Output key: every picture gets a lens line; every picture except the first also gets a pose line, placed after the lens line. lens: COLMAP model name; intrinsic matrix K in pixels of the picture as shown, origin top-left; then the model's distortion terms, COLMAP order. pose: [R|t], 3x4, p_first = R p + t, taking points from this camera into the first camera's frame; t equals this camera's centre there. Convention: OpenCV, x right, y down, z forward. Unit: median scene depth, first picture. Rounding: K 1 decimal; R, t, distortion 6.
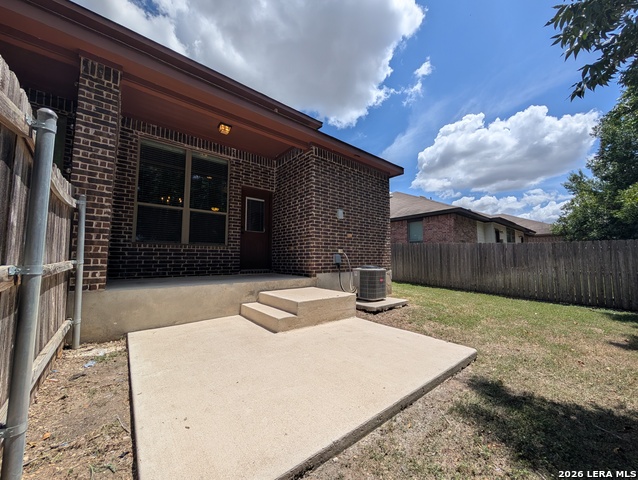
lens RADIAL K [[243.6, 0, 320.3], [0, 243.6, 240.5], [0, 0, 1]] dist [0.004938, 0.000054]
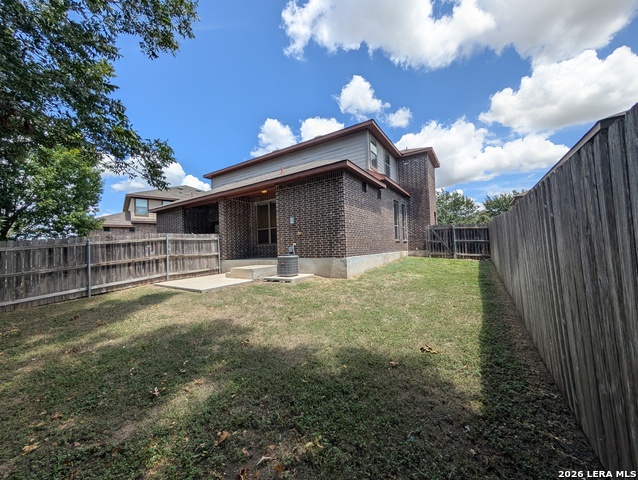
lens RADIAL K [[243.6, 0, 320.3], [0, 243.6, 240.5], [0, 0, 1]] dist [0.004938, 0.000054]
pose [[0.306756, -0.043628, -0.950788, 1.595021], [0.102941, 0.994610, -0.012427, 0.055527], [0.946205, -0.094063, 0.309594, 0.681762]]
